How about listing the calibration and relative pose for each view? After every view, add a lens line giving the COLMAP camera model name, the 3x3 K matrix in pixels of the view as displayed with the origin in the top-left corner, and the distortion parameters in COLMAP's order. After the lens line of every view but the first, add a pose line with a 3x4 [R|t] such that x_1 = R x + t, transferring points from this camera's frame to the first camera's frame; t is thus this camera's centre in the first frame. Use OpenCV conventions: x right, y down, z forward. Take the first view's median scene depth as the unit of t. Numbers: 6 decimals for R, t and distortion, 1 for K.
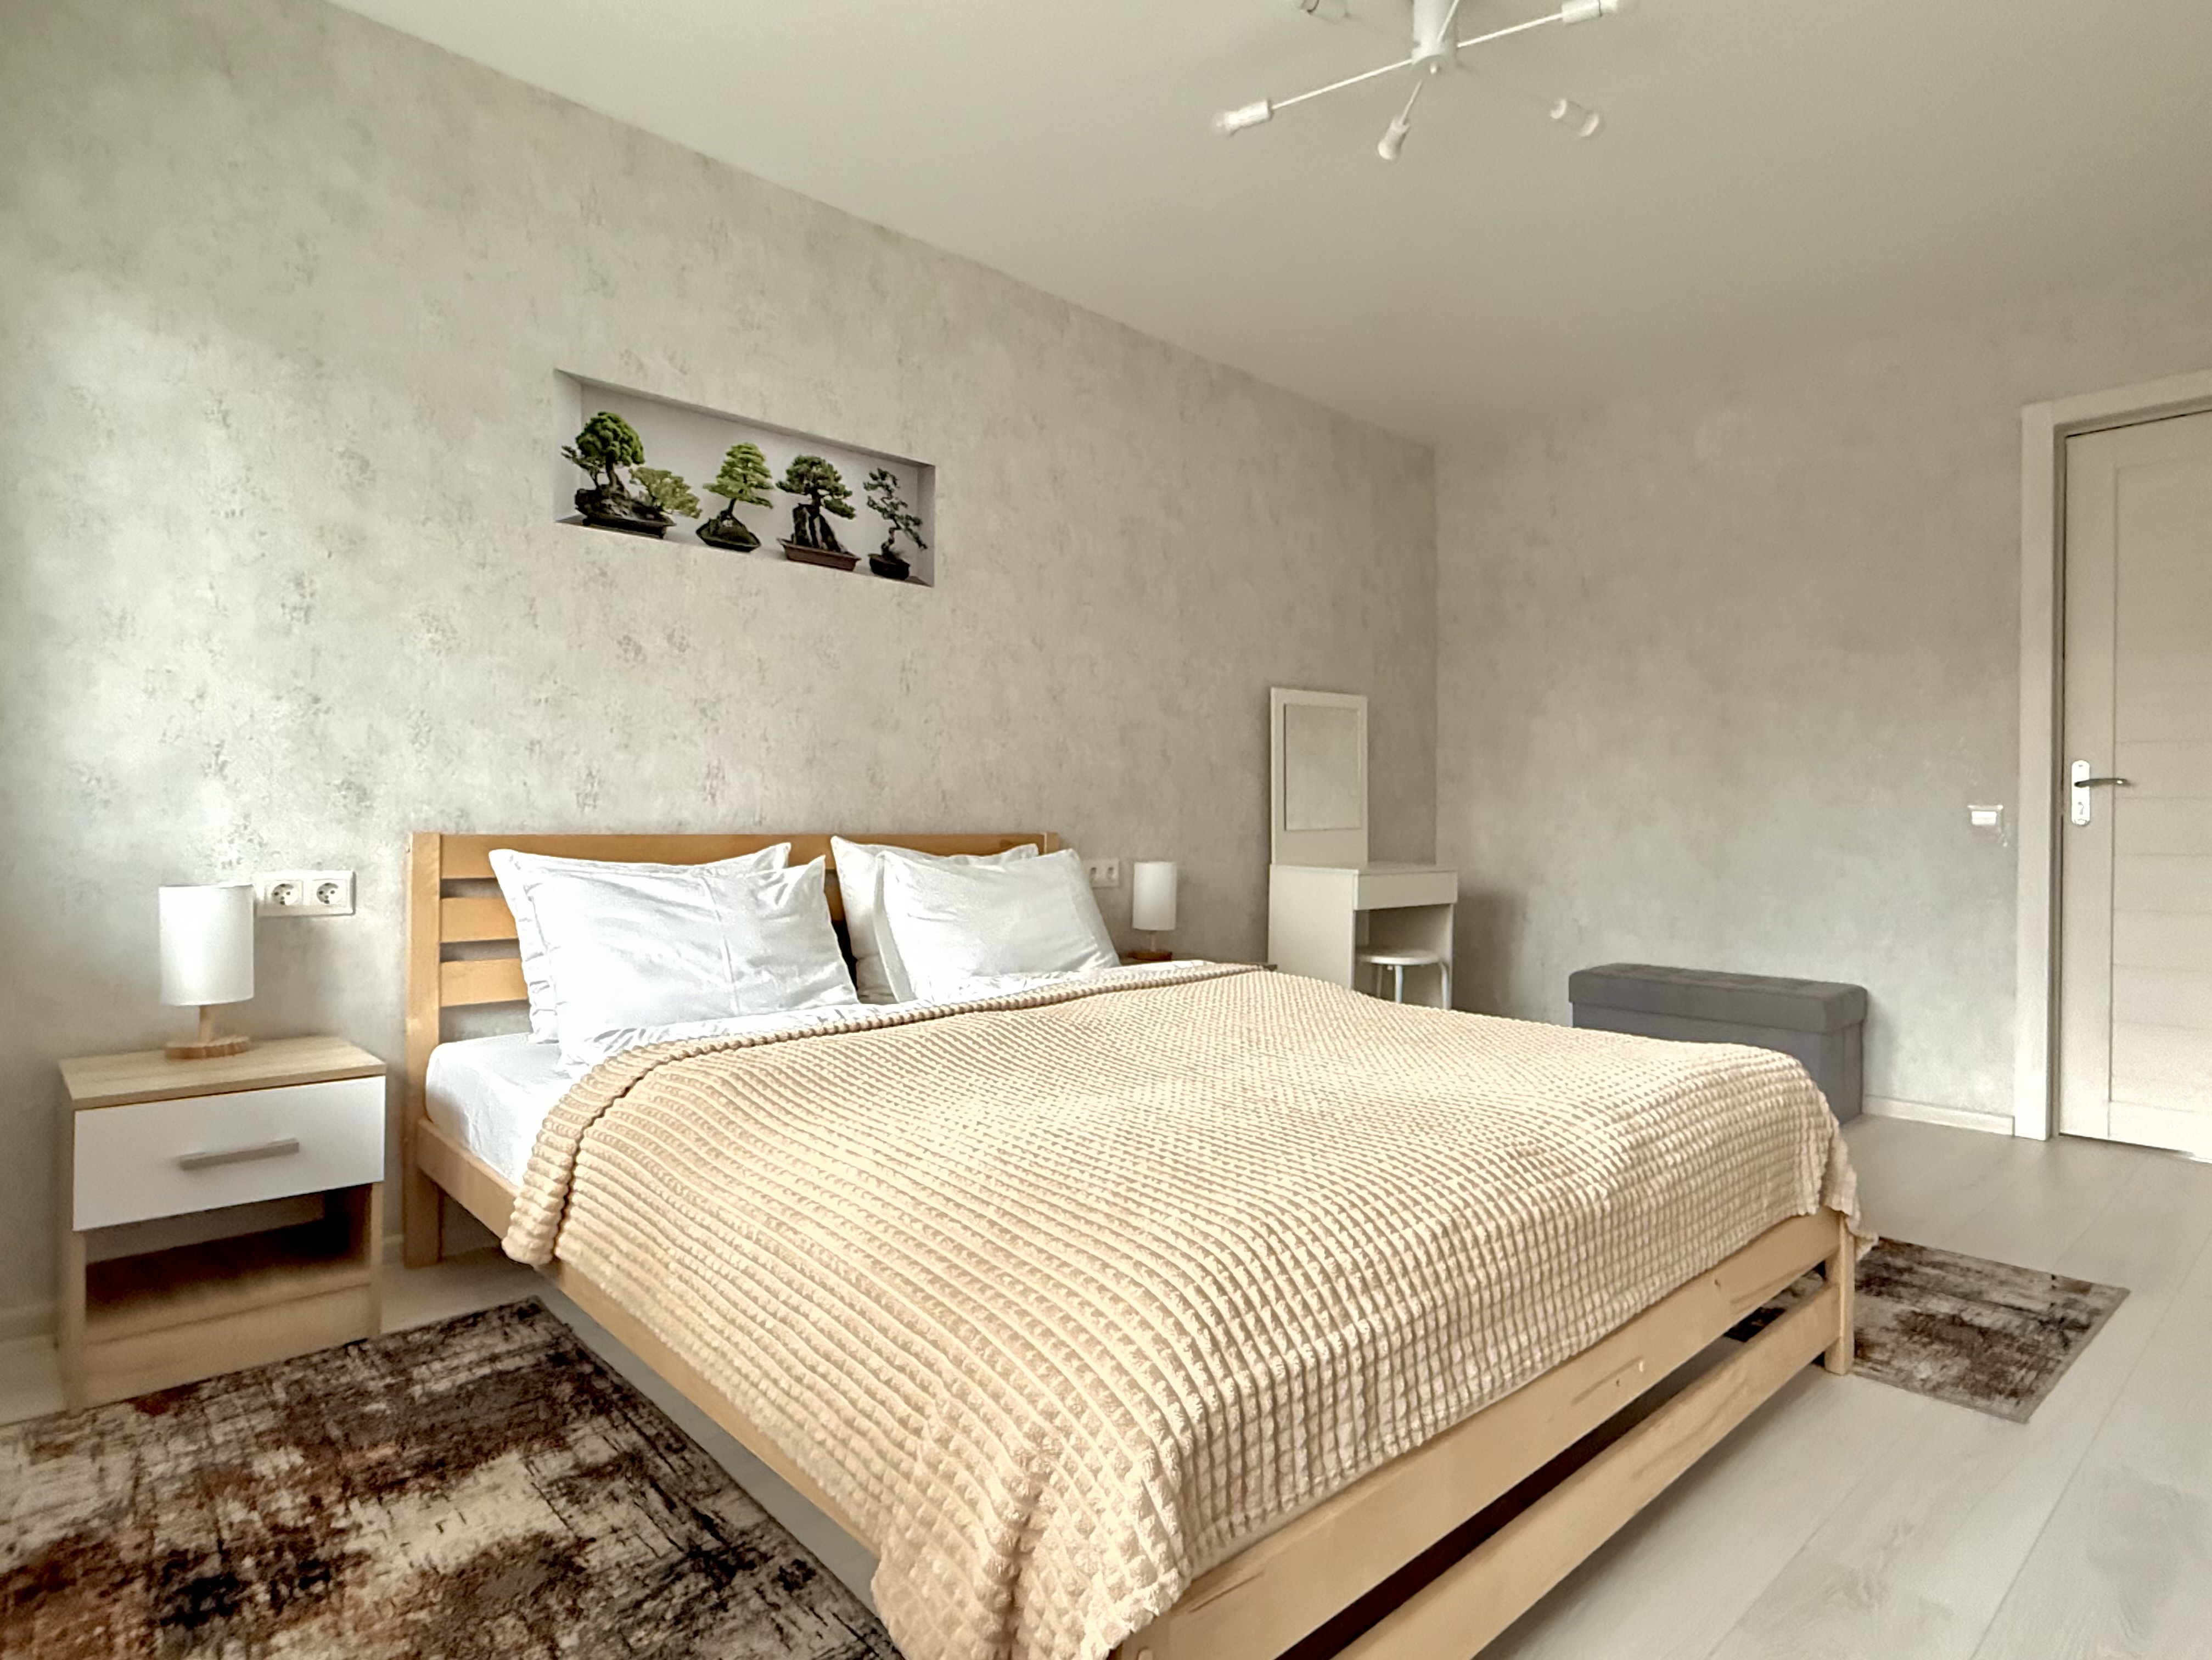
lens RADIAL K [[1248.4, 0, 1106.0], [0, 1248.4, 830.0], [0, 0, 1]] dist [-0.004627, 0.002104]
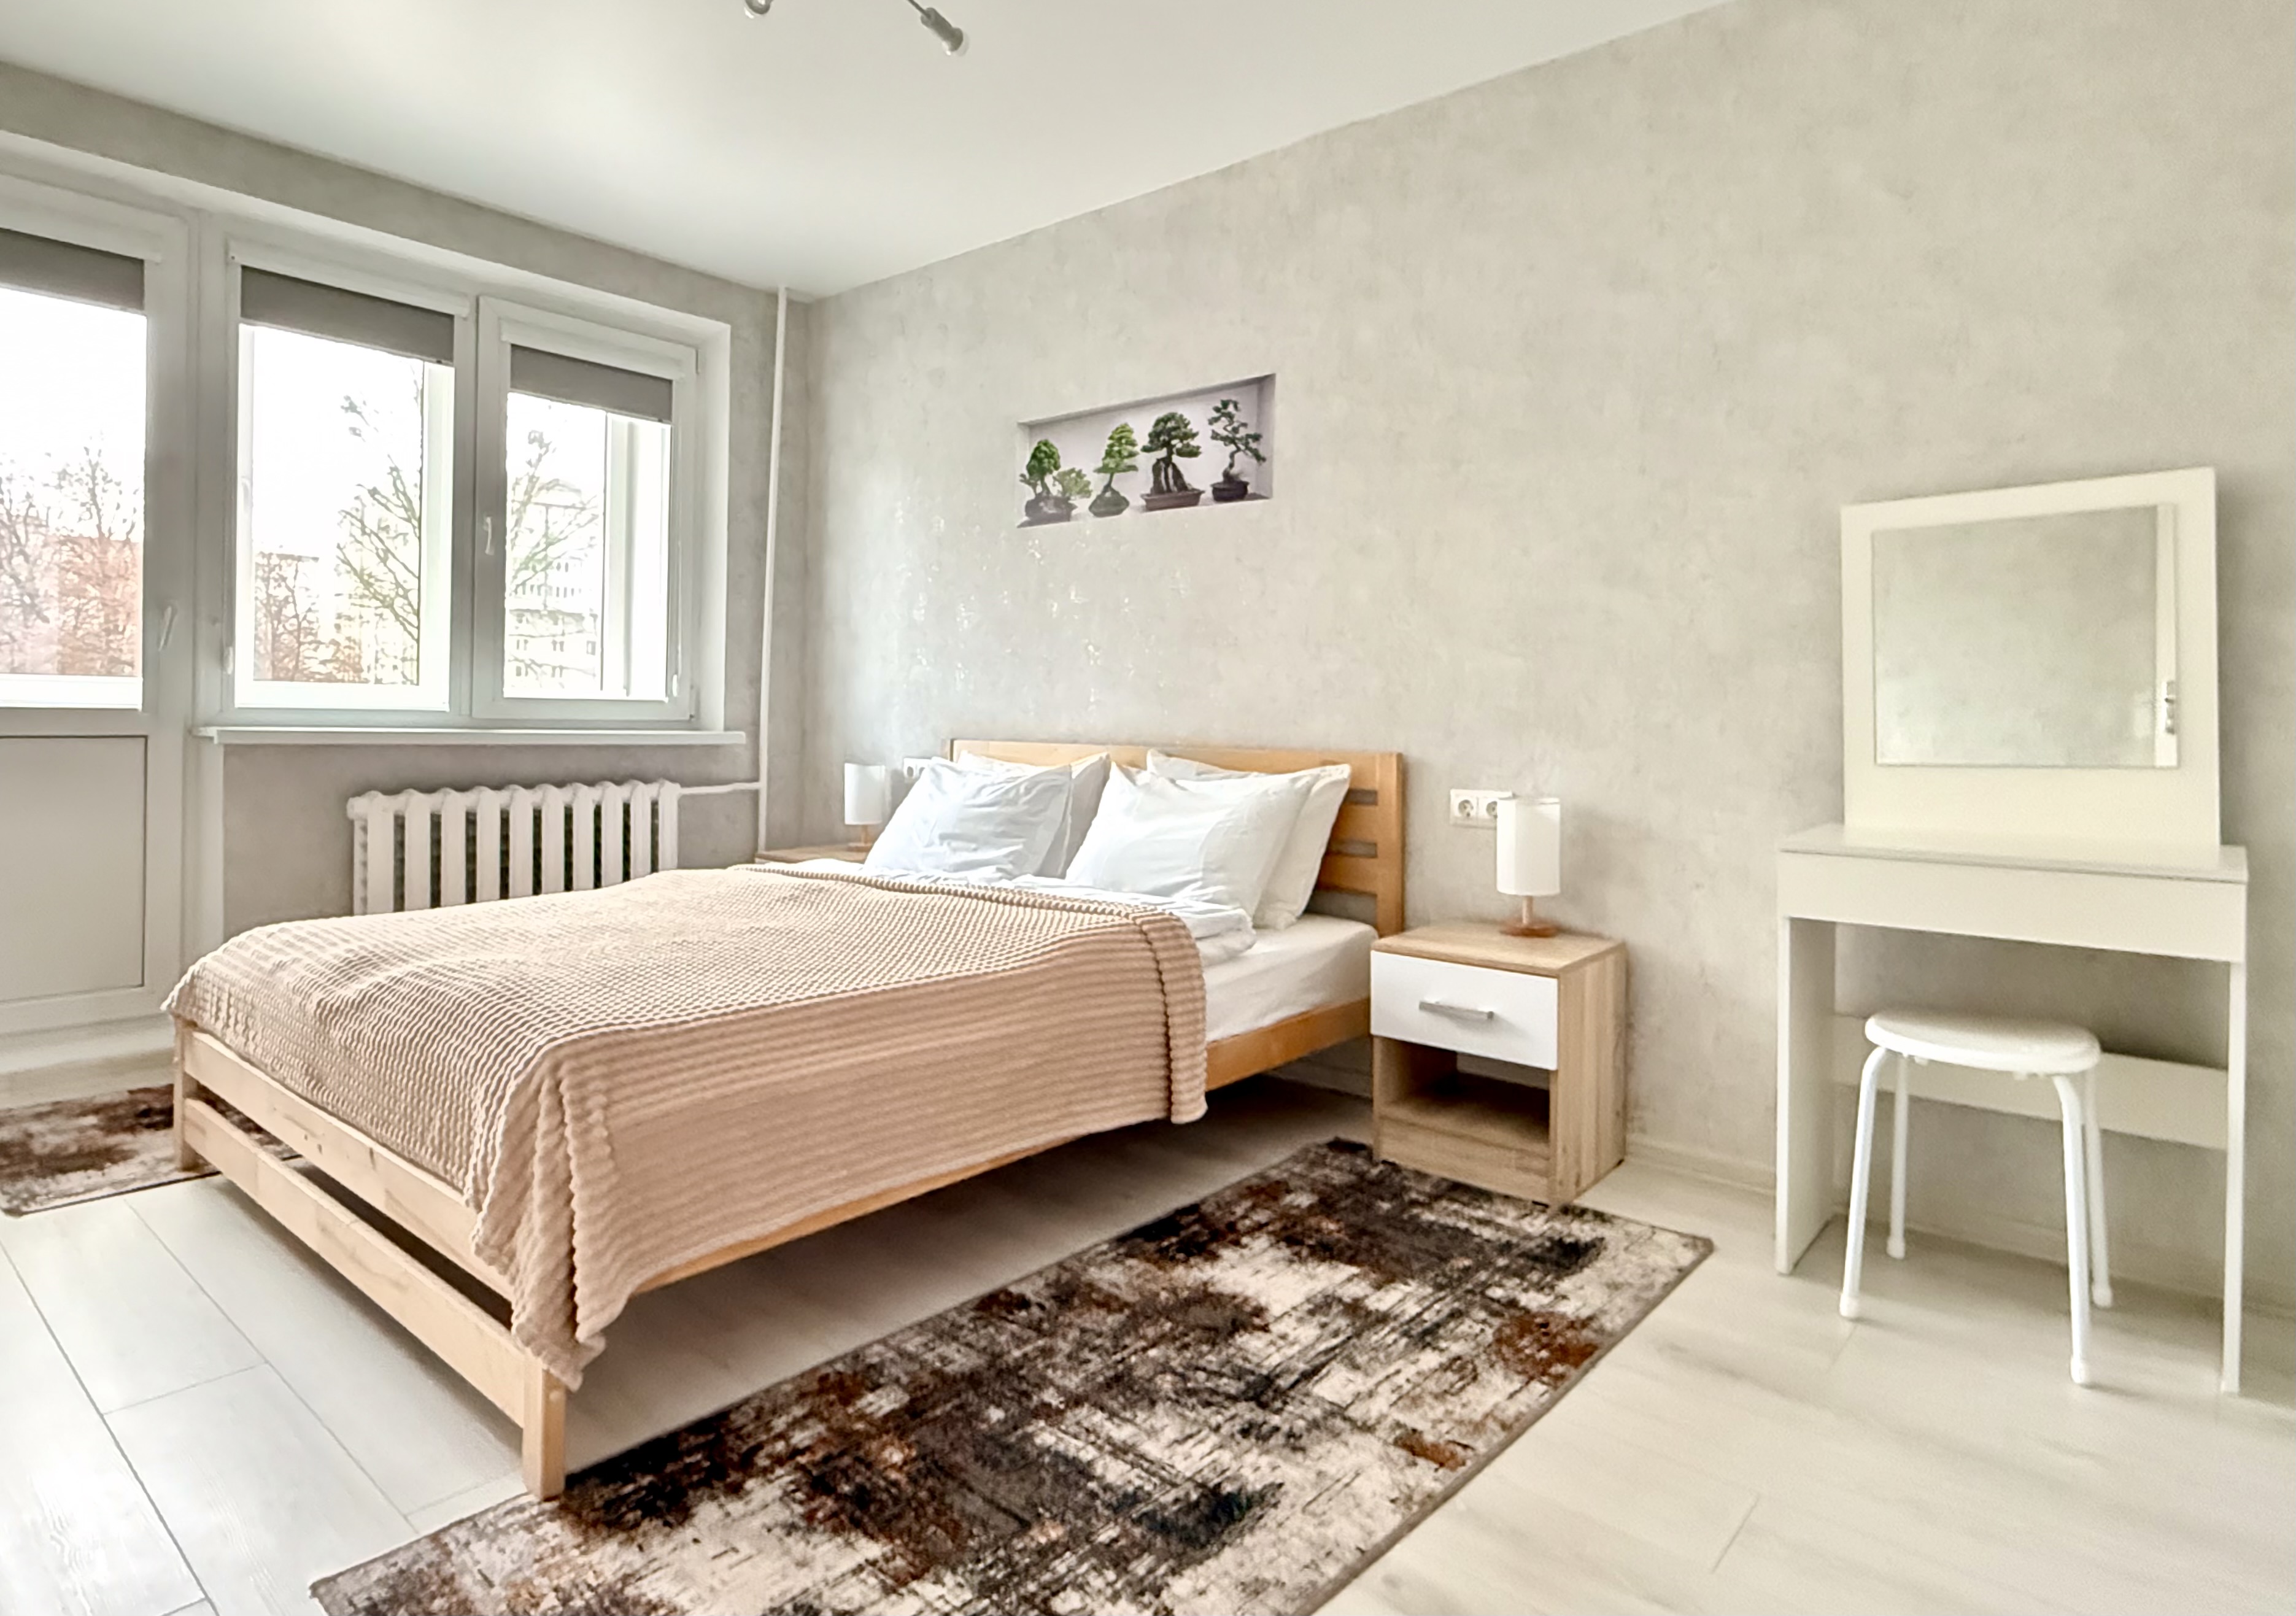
lens RADIAL K [[1252.7, 0, 1107.0], [0, 1252.7, 722.1], [0, 0, 1]] dist [-0.001159, -0.000906]
pose [[0.094764, 0.007181, -0.995474, 0.896022], [-0.005143, 0.999964, 0.006724, -0.025942], [0.995486, 0.004483, 0.094798, 0.837929]]
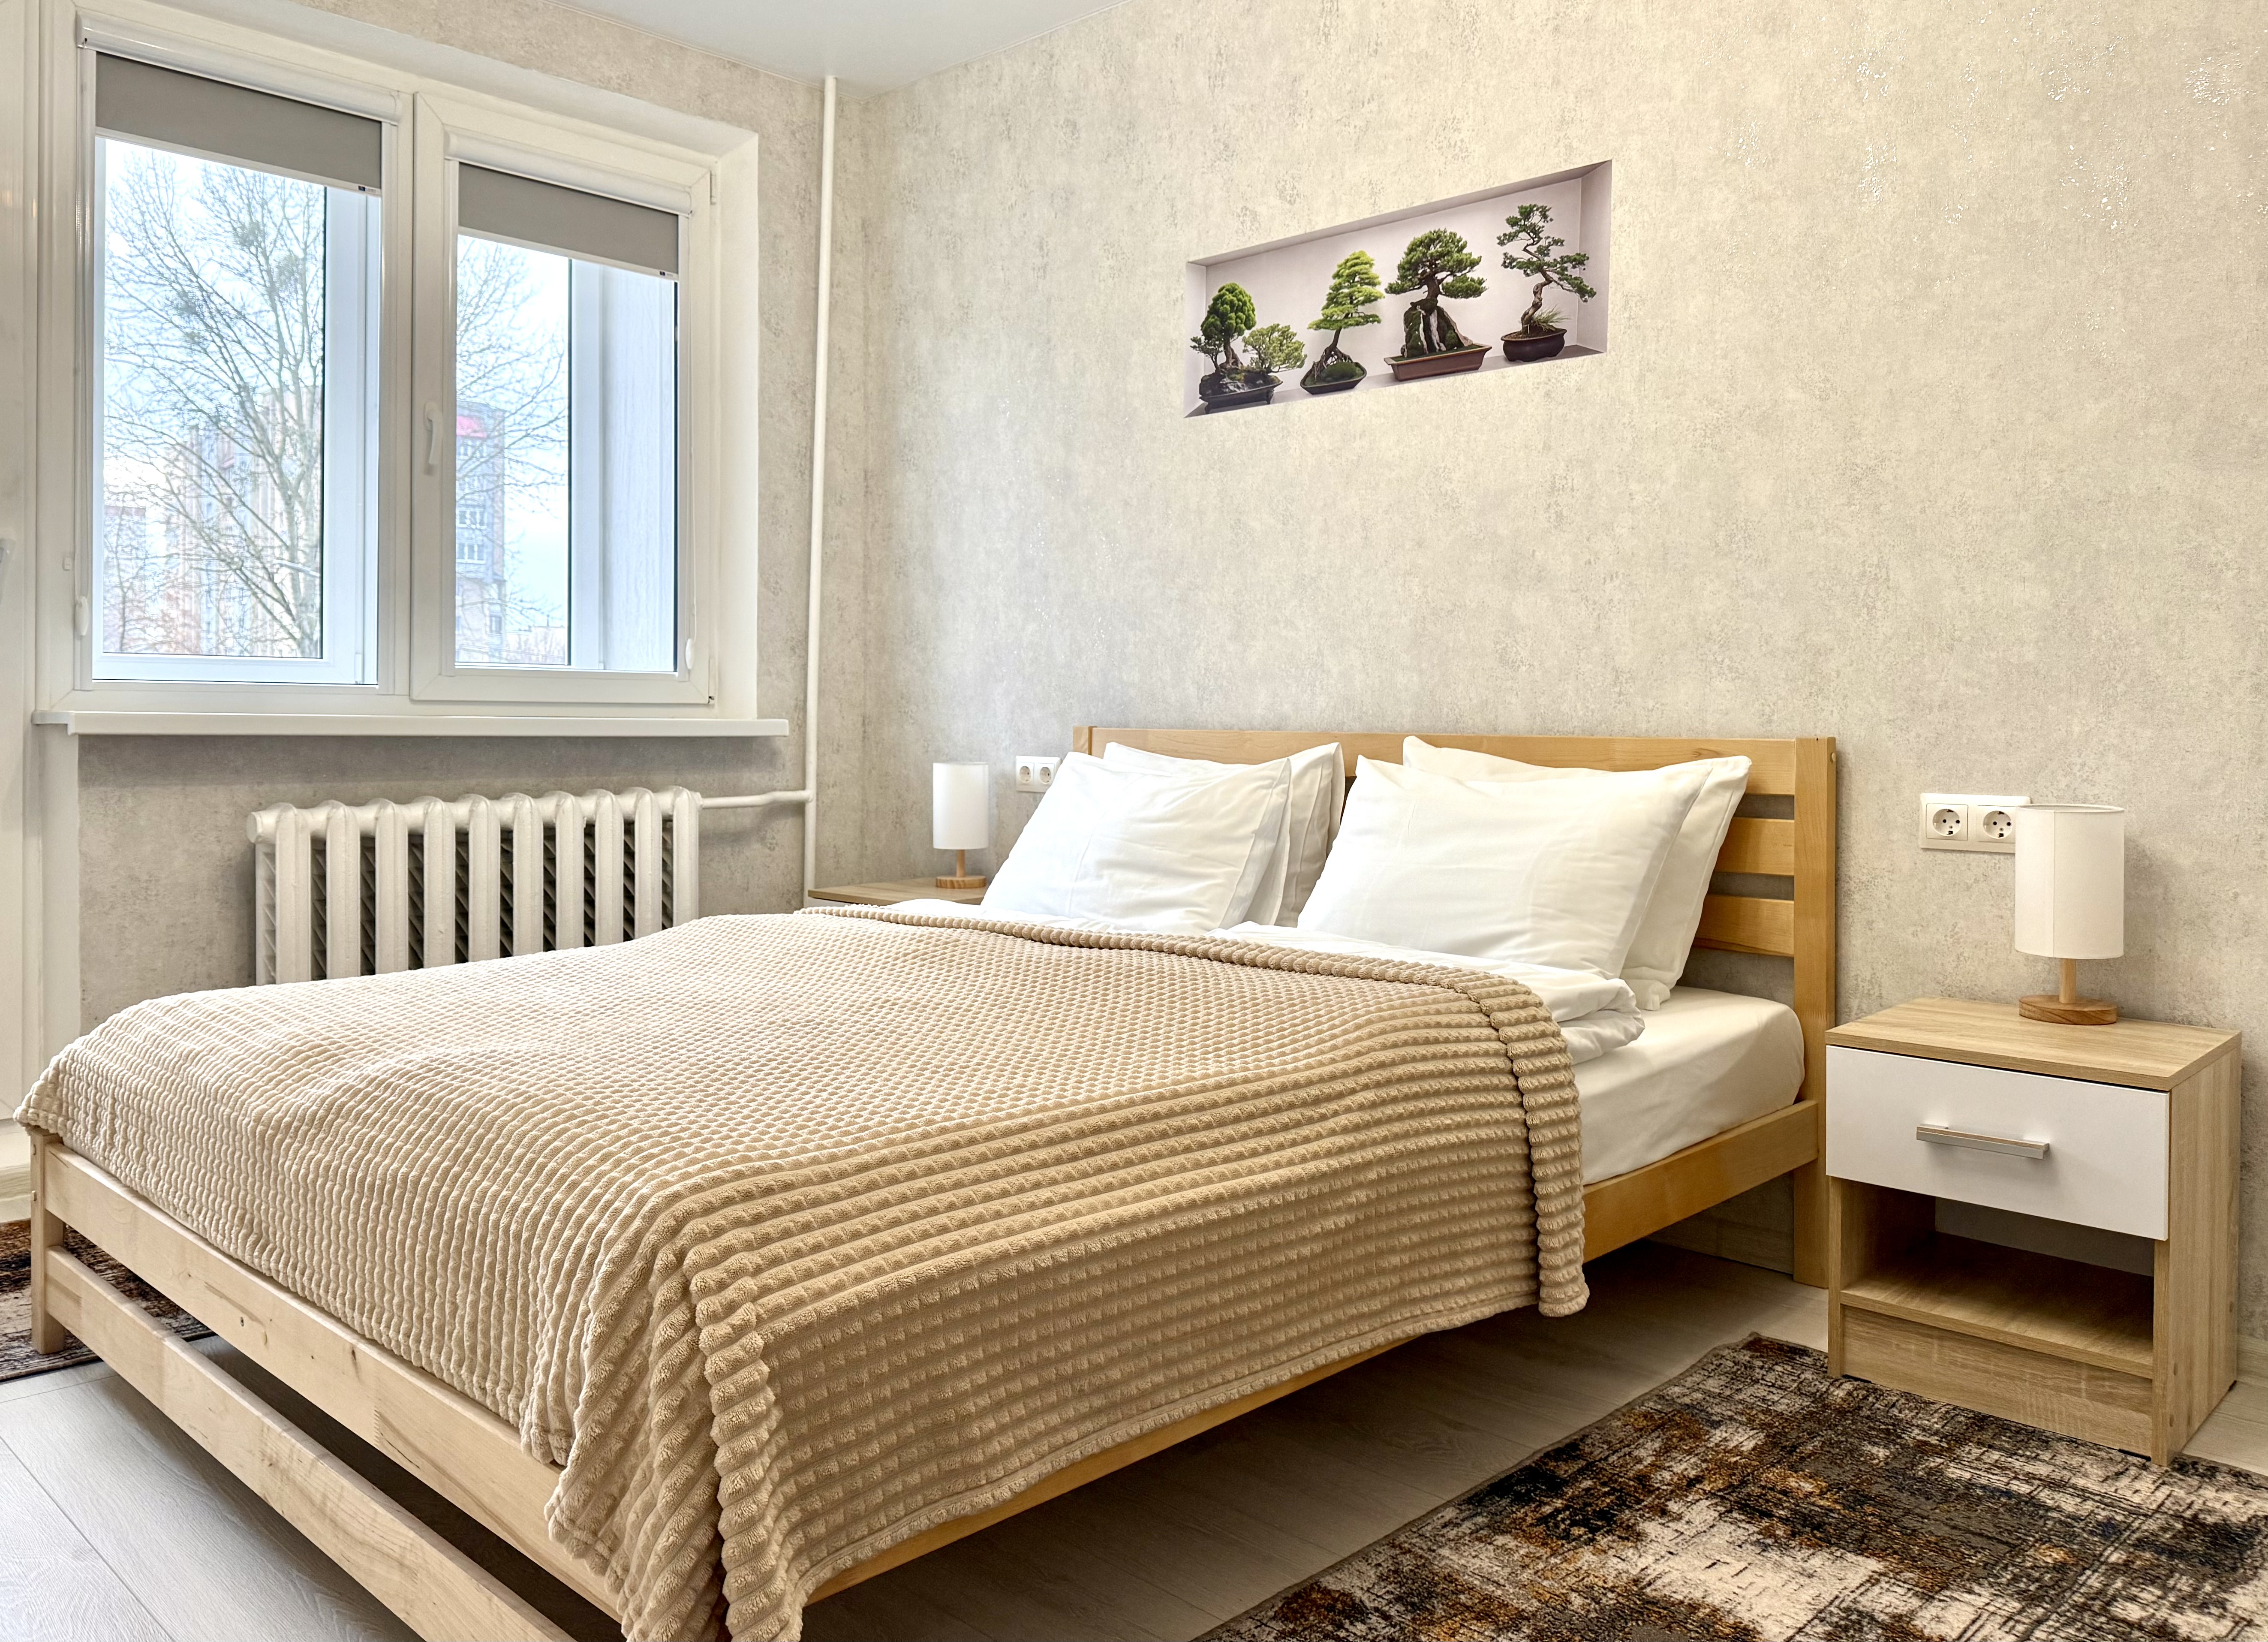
lens RADIAL K [[1680.2, 0, 1056.5], [0, 1680.2, 738.4], [0, 0, 1]] dist [0.096305, -0.127272]
pose [[0.021587, 0.018739, -0.999591, 0.794838], [0.001700, 0.999822, 0.018780, -0.012592], [0.999766, -0.002105, 0.021551, 0.750555]]
